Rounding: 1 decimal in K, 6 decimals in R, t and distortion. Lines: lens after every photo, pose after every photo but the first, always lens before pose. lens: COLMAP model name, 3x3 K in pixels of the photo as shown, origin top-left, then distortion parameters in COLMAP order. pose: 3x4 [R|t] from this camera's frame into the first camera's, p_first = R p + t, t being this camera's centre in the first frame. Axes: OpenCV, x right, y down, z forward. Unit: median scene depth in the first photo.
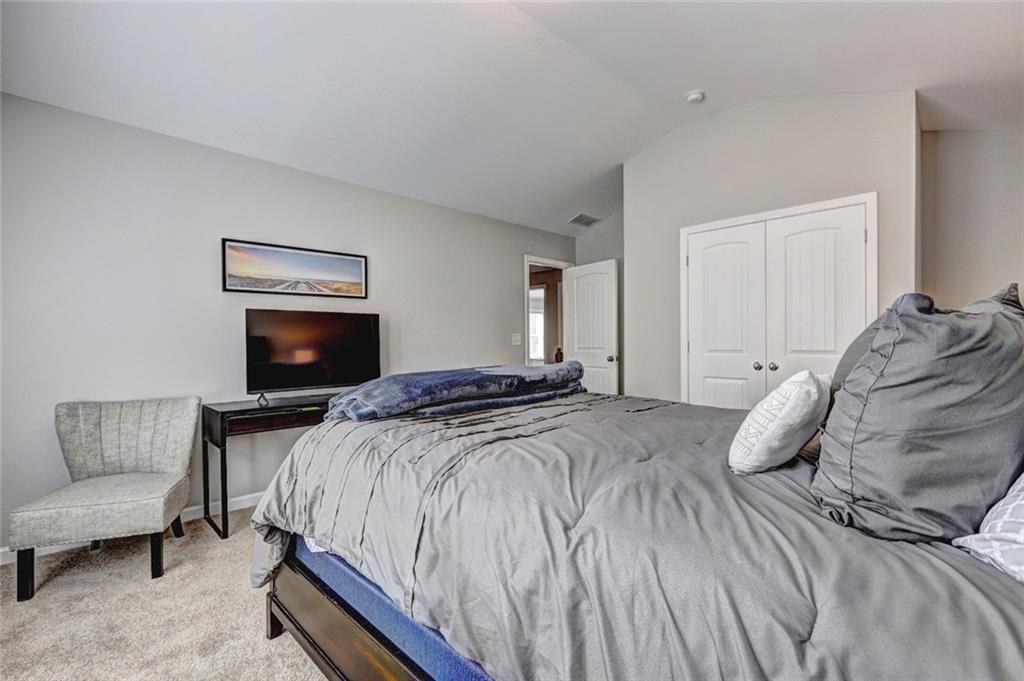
lens RADIAL K [[458.1, 0, 501.1], [0, 458.1, 341.2], [0, 0, 1]] dist [0.002349, 0.000029]
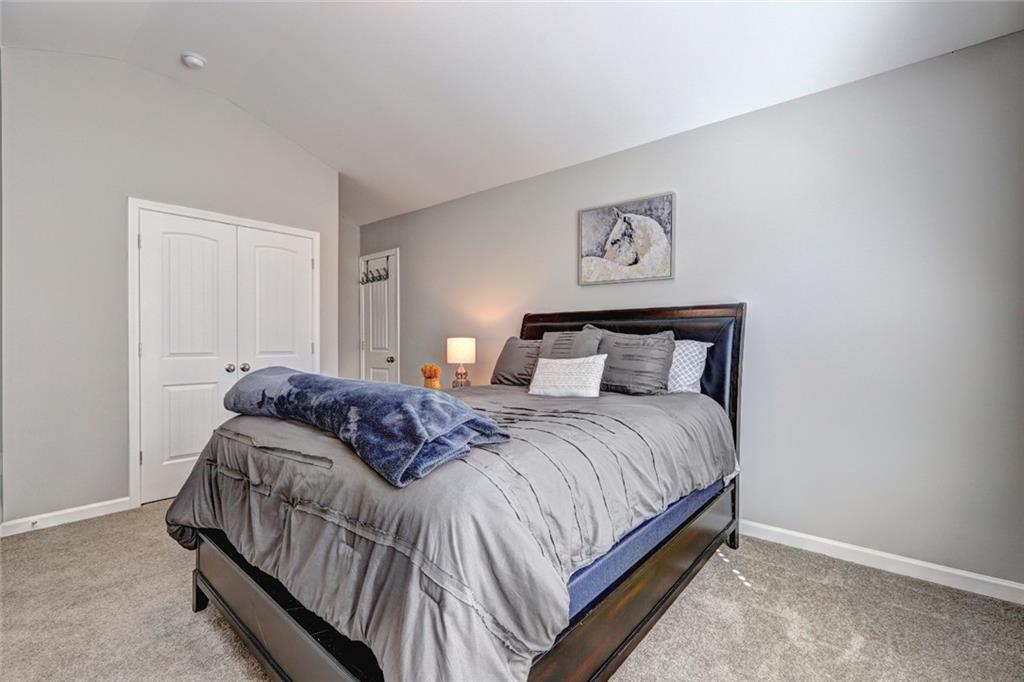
lens RADIAL K [[458.1, 0, 508.0], [0, 458.1, 338.6], [0, 0, 1]] dist [0.002349, 0.000029]
pose [[-0.124356, 0.006029, 0.992219, -0.510998], [0.006312, 0.999966, -0.005285, -0.000905], [-0.992218, 0.005605, -0.124390, 0.527771]]
